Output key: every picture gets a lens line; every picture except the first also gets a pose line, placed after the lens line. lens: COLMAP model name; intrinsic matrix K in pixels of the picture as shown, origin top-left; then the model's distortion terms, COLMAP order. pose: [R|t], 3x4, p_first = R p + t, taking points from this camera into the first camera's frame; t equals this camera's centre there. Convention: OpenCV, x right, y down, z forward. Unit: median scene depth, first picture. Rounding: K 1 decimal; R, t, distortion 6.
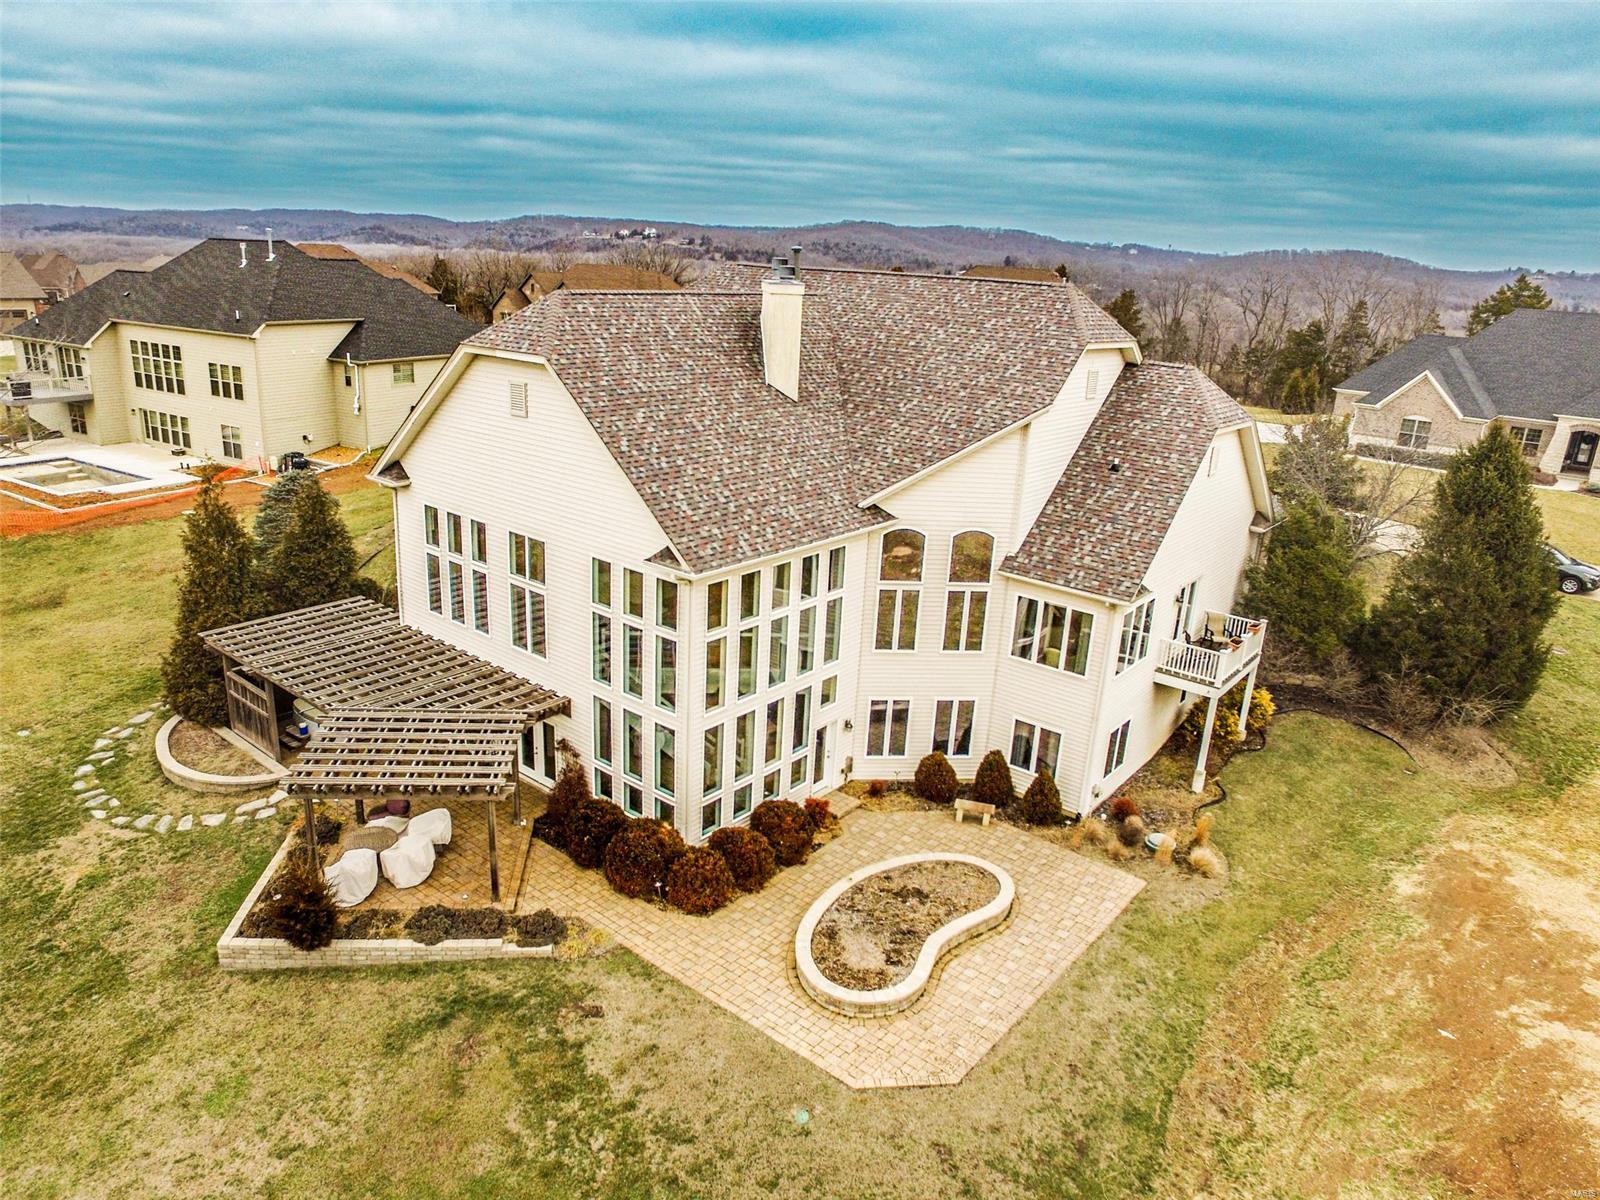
lens RADIAL K [[1073.4, 0, 788.1], [0, 1073.4, 605.7], [0, 0, 1]] dist [-0.117359, 0.086393]
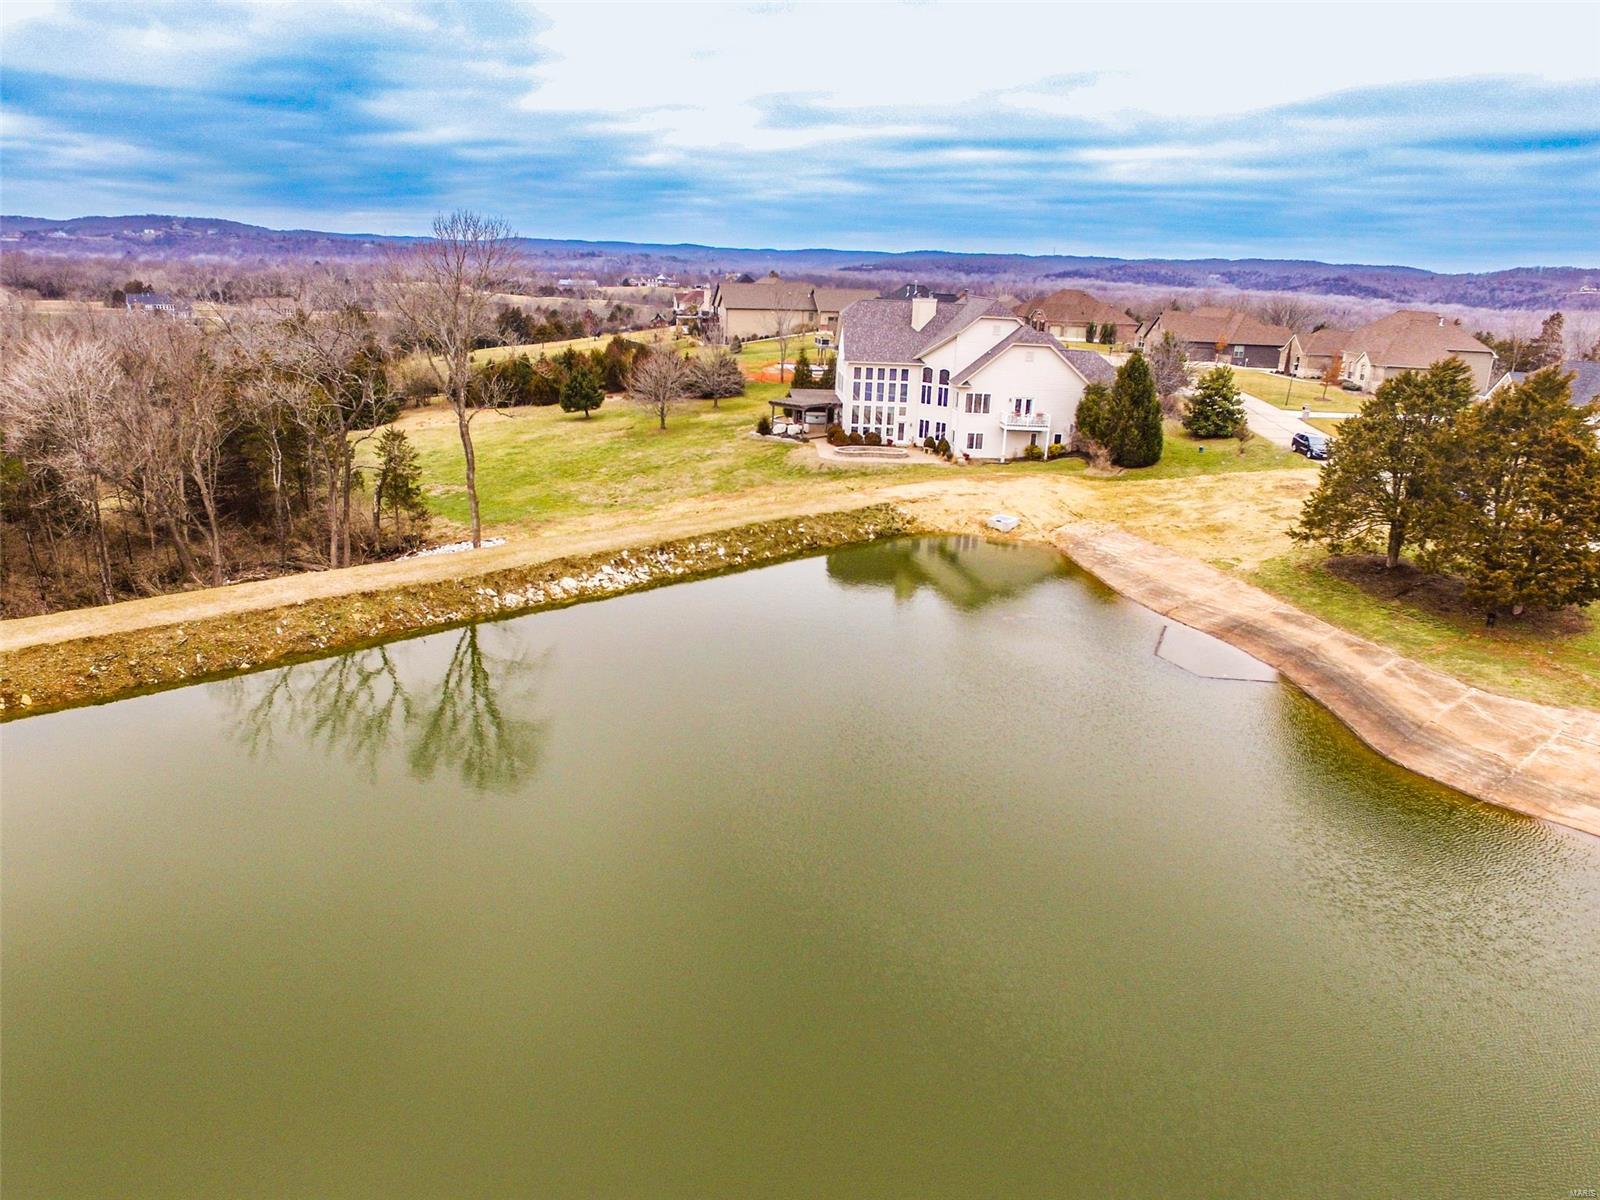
lens RADIAL K [[1073.4, 0, 791.5], [0, 1073.4, 606.5], [0, 0, 1]] dist [-0.117359, 0.086393]
pose [[0.673528, 0.204804, -0.710223, 2.495727], [-0.234996, 0.970326, 0.056955, 0.607528], [0.700812, 0.128539, 0.701670, -1.694651]]
